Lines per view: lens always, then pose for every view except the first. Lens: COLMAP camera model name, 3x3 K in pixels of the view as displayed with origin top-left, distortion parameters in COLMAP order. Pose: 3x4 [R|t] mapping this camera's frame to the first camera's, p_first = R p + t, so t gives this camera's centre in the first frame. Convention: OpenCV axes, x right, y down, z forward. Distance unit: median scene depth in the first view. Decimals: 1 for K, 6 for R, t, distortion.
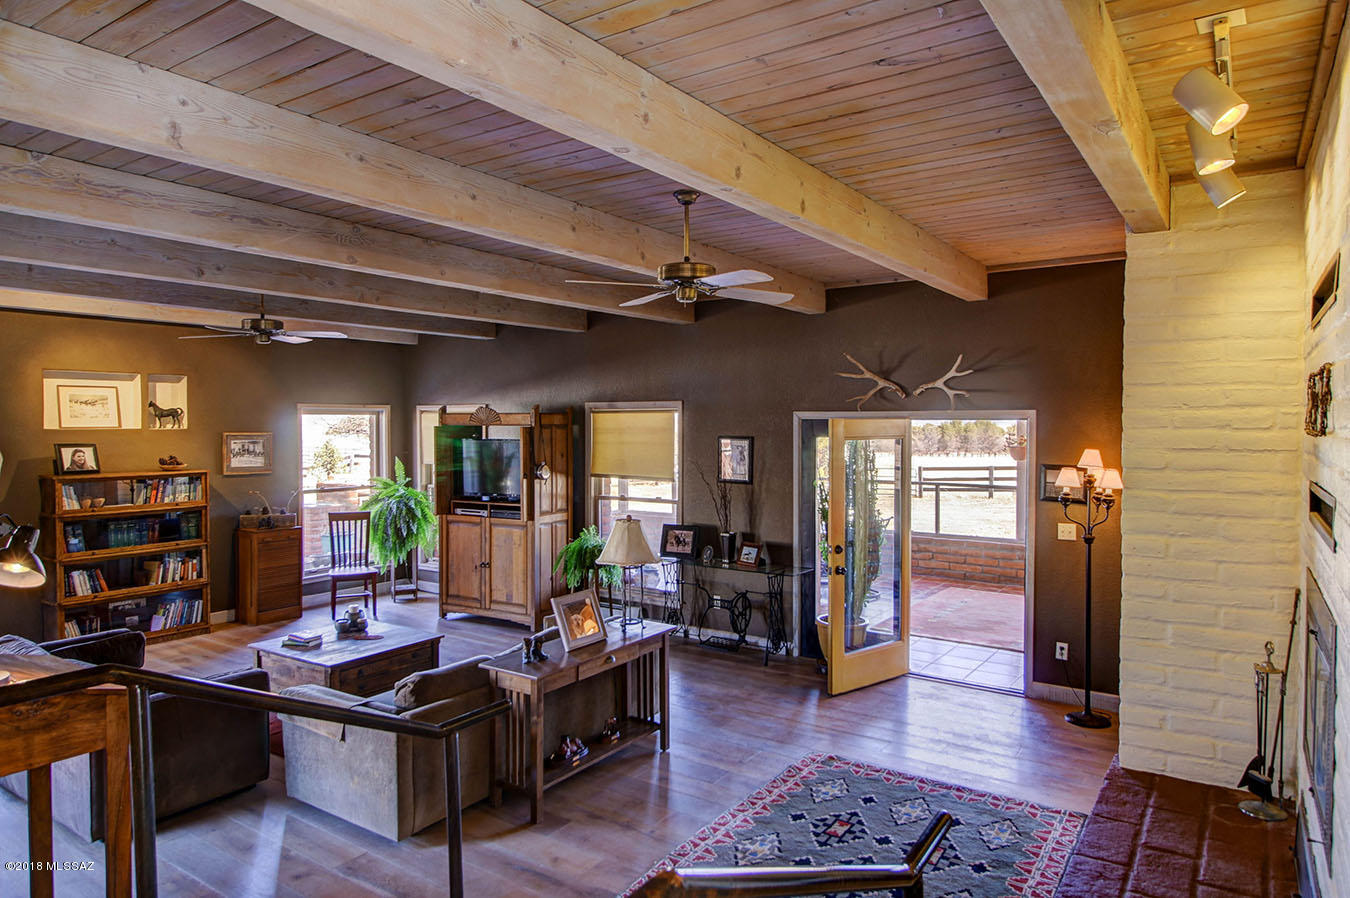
lens RADIAL K [[857.8, 0, 674.8], [0, 857.8, 449.0], [0, 0, 1]] dist [0.008433, 0.001500]
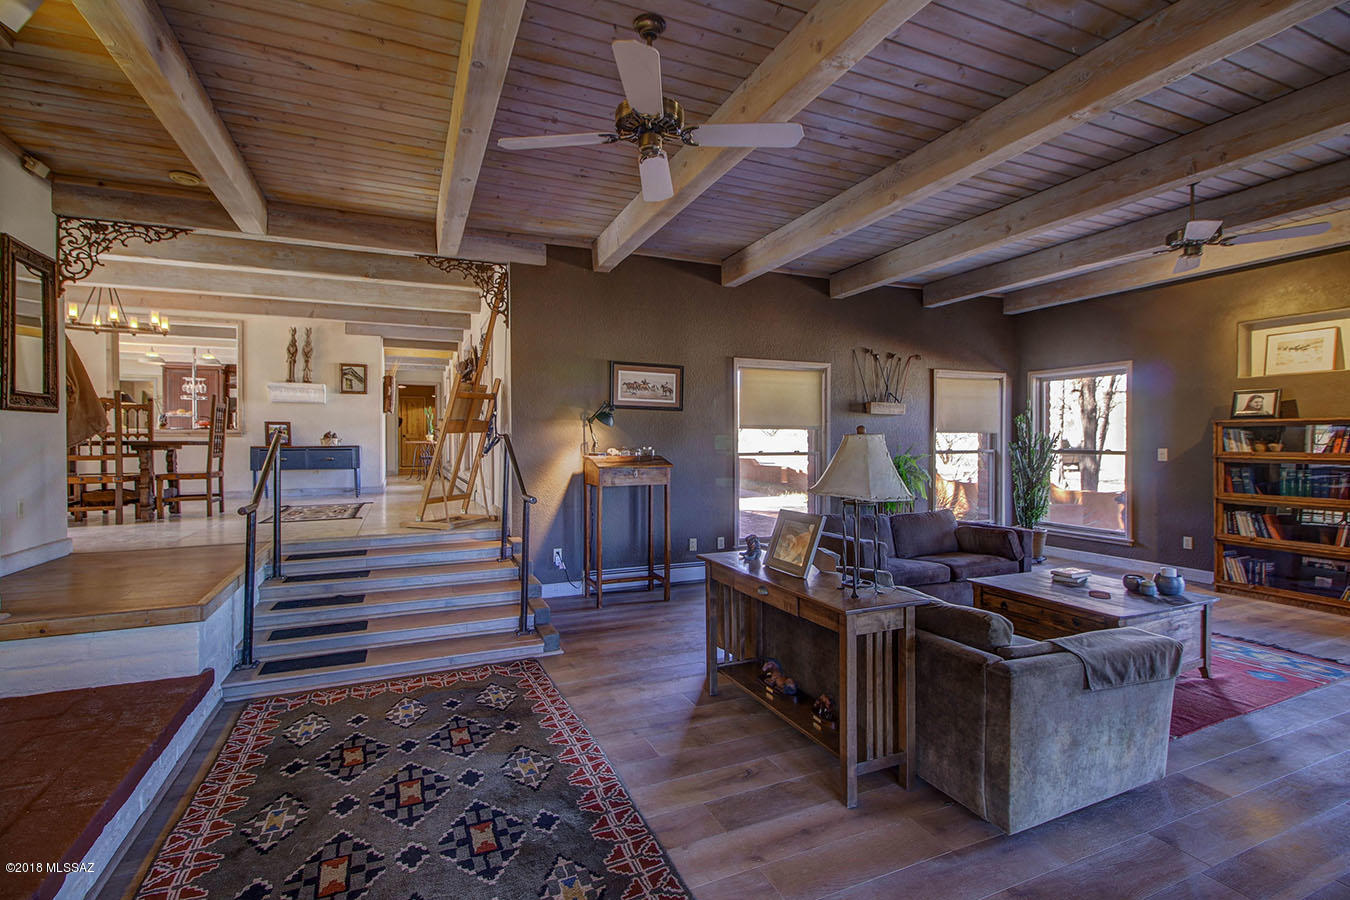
lens RADIAL K [[617.9, 0, 669.5], [0, 617.9, 446.2], [0, 0, 1]] dist [0.017506, -0.006107]
pose [[-0.542832, 0.007281, -0.839810, 0.301229], [-0.027709, 0.999263, 0.026573, 0.058694], [0.839384, 0.037695, -0.542230, 0.786372]]
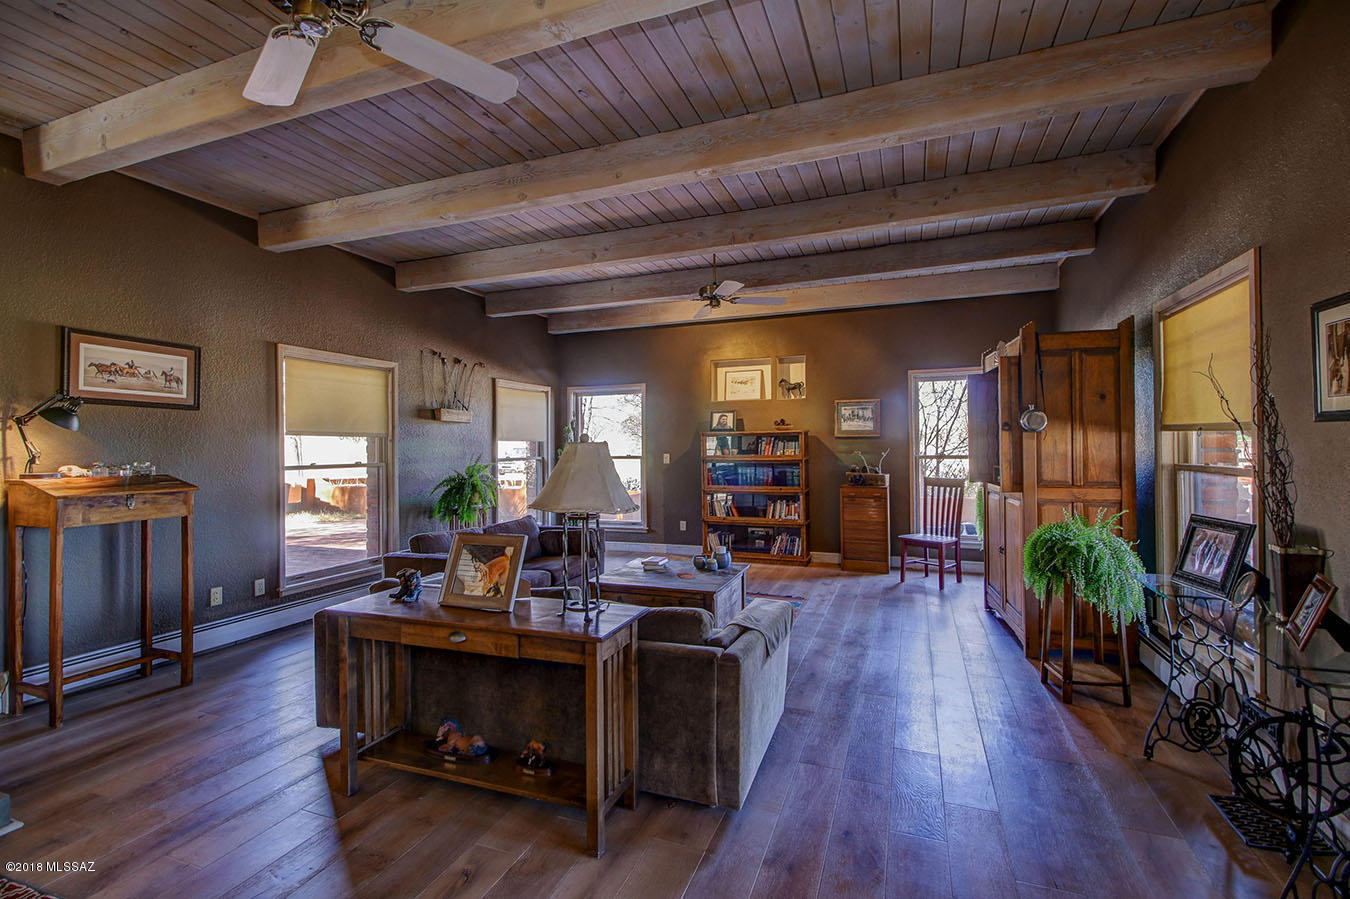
lens RADIAL K [[617.9, 0, 674.4], [0, 617.9, 444.0], [0, 0, 1]] dist [0.017506, -0.006107]
pose [[0.218594, -0.007077, -0.975790, 0.275664], [-0.023051, 0.999657, -0.012414, 0.061792], [0.975544, 0.025206, 0.218356, 0.671603]]
